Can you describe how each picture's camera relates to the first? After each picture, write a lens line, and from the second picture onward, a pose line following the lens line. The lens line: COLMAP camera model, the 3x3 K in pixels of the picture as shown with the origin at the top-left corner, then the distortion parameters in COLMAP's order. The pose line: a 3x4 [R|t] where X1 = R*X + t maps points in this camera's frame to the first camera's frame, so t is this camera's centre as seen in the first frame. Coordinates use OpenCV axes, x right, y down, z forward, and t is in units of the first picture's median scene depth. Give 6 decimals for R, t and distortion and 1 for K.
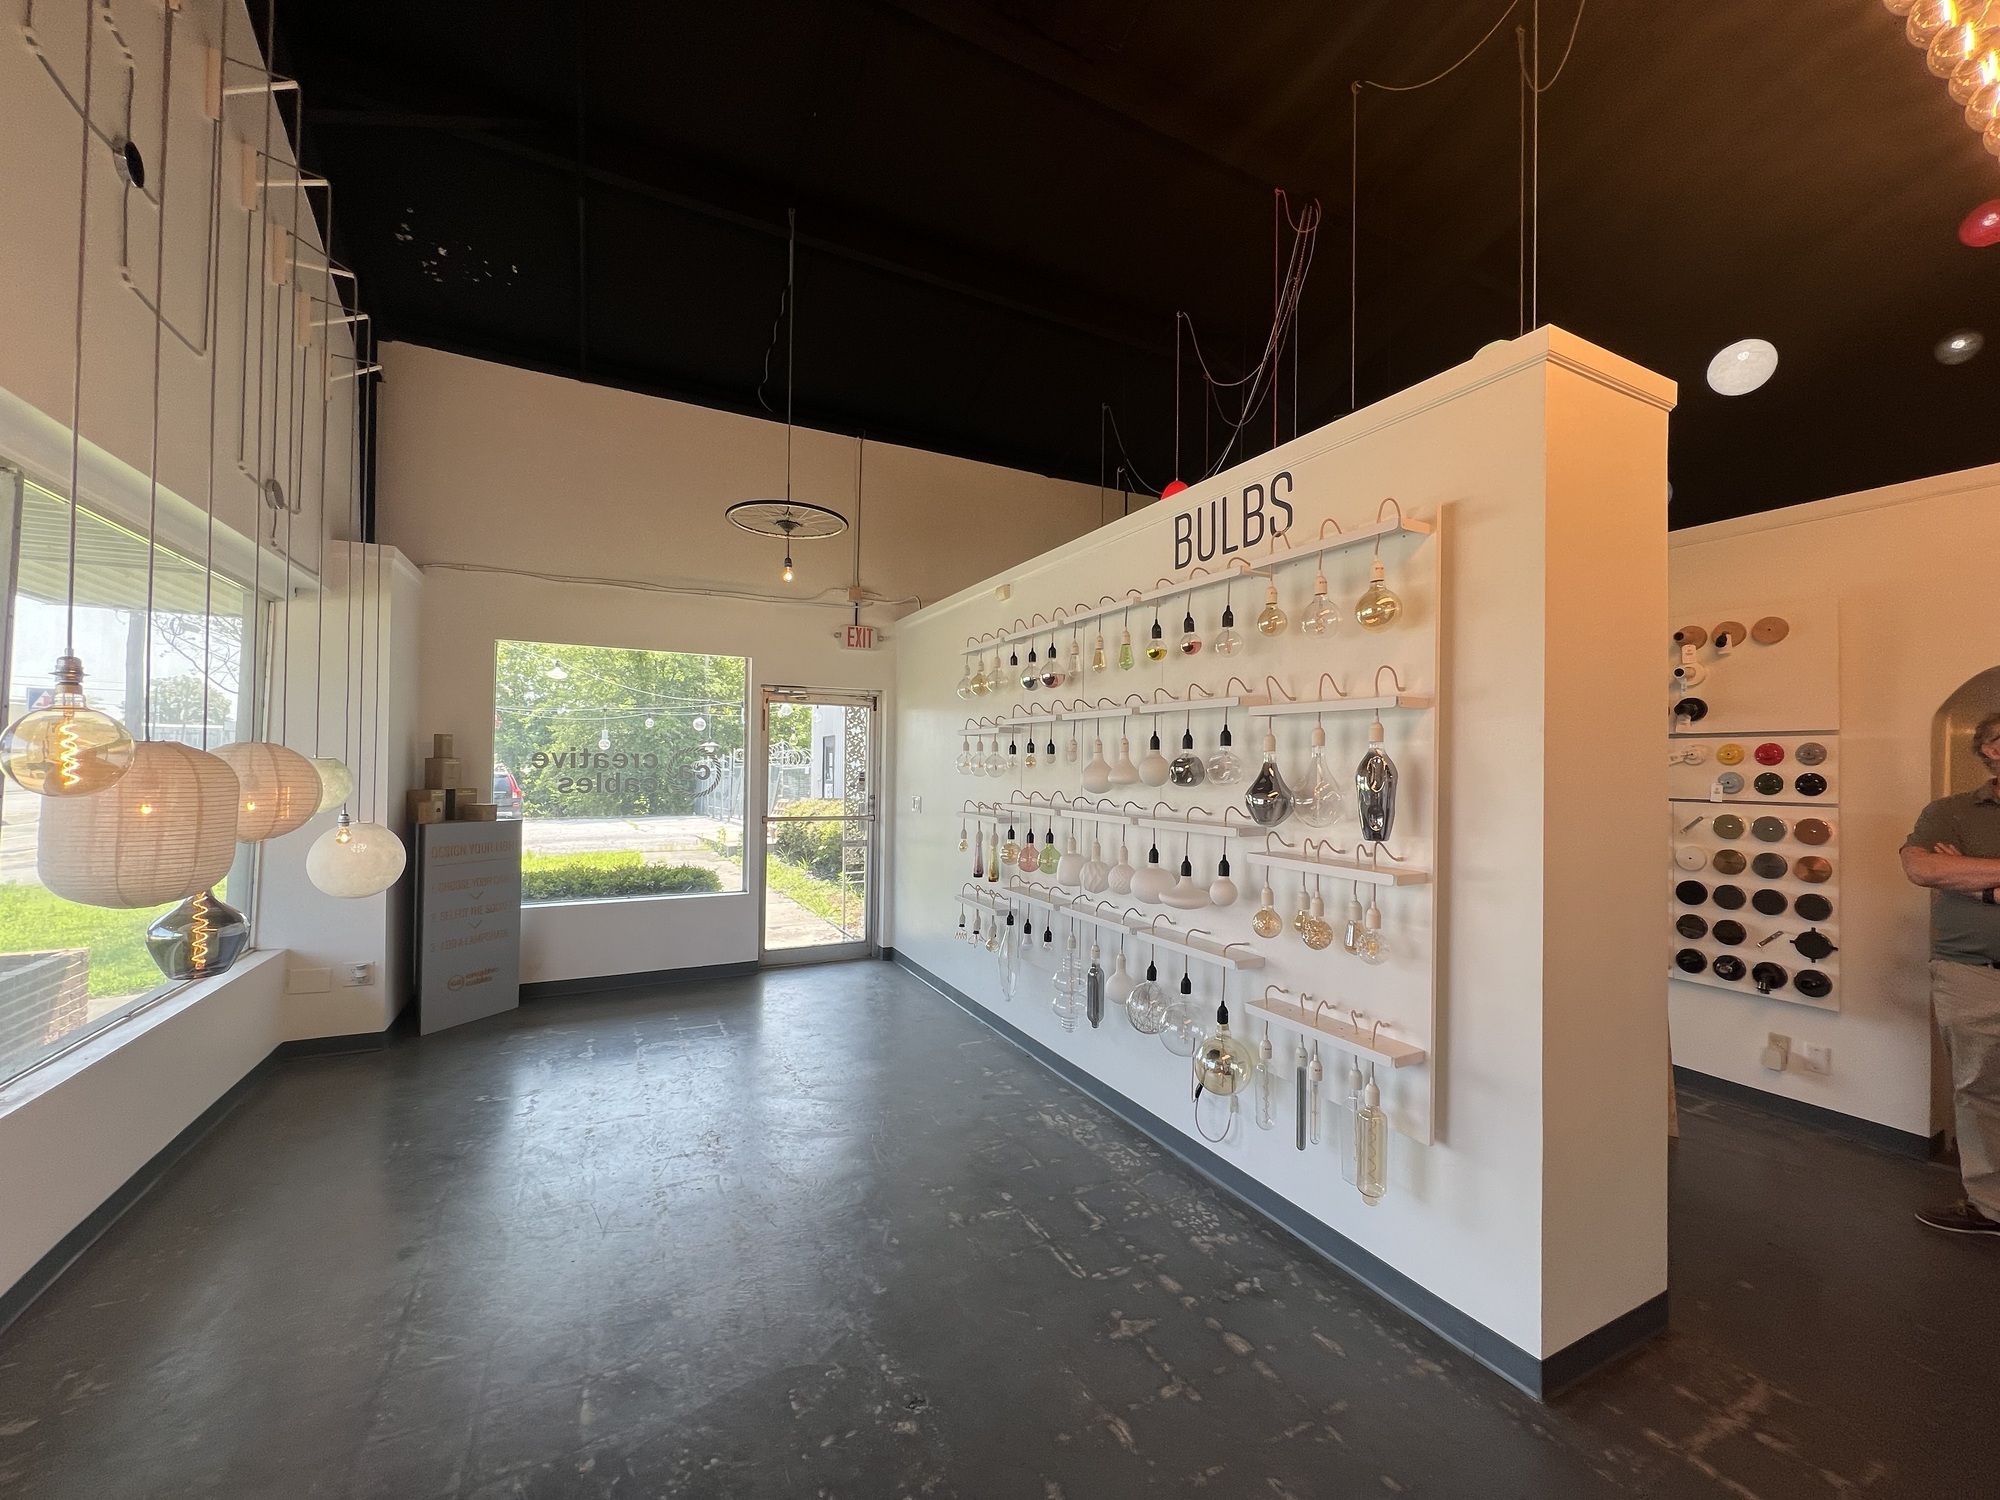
lens RADIAL K [[804.6, 0, 1010.1], [0, 804.6, 756.8], [0, 0, 1]] dist [0.000558, 0.000294]
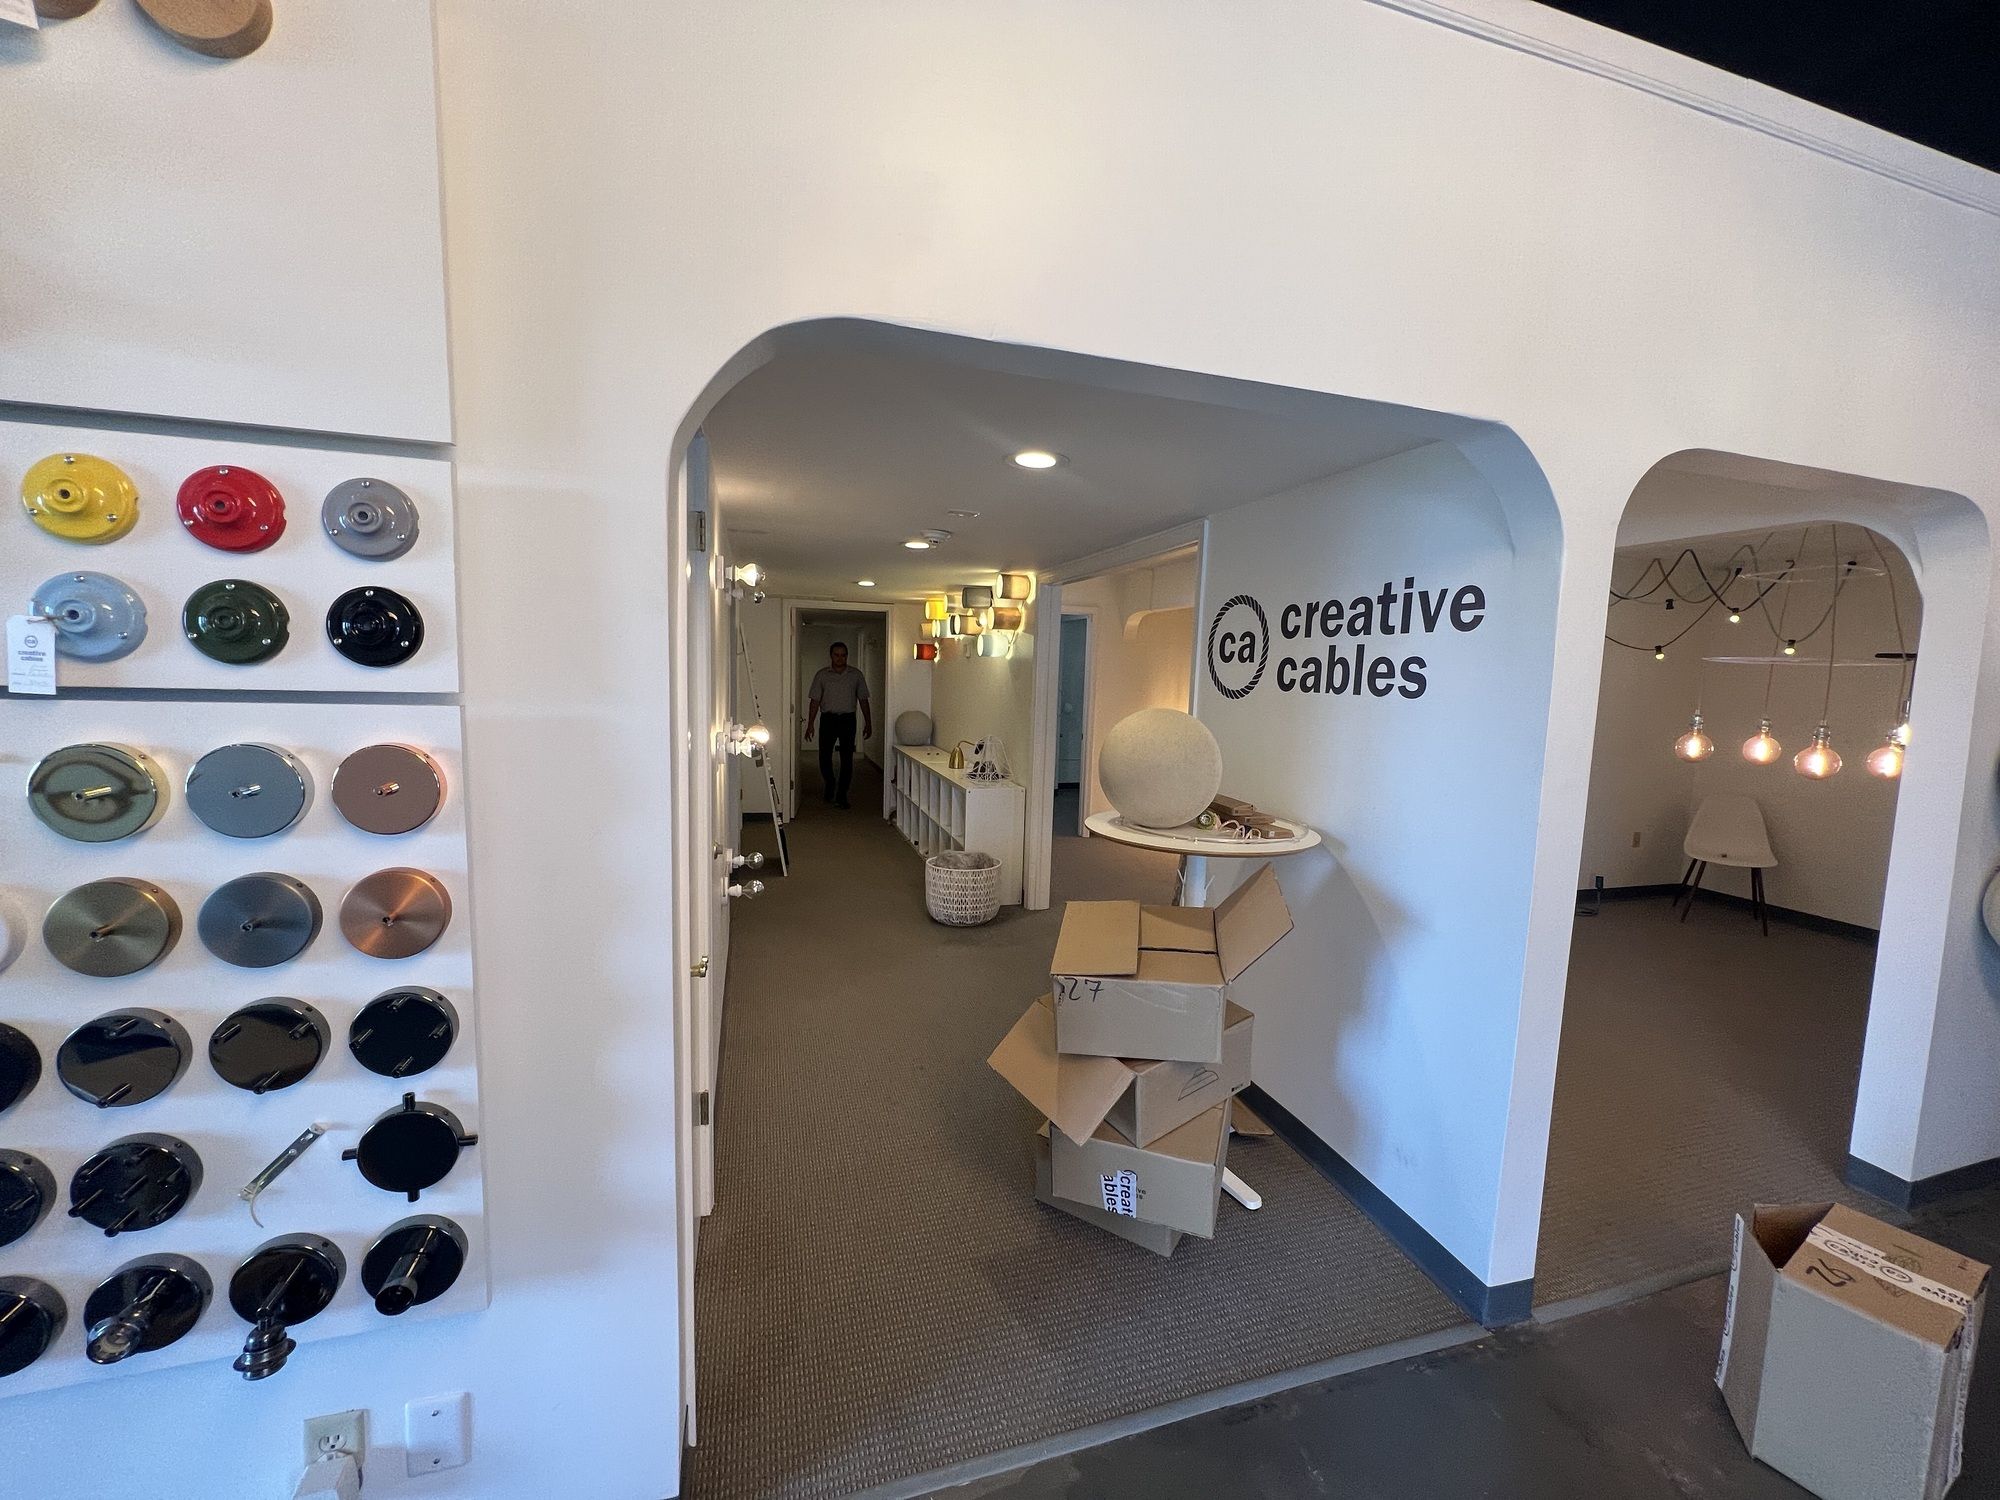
lens RADIAL K [[804.6, 0, 1008.9], [0, 804.6, 754.3], [0, 0, 1]] dist [0.000558, 0.000294]
pose [[0.182914, -0.105767, 0.977423, 0.736260], [-0.035776, 0.992822, 0.114129, 0.037810], [-0.982478, -0.055844, 0.177817, 0.711138]]
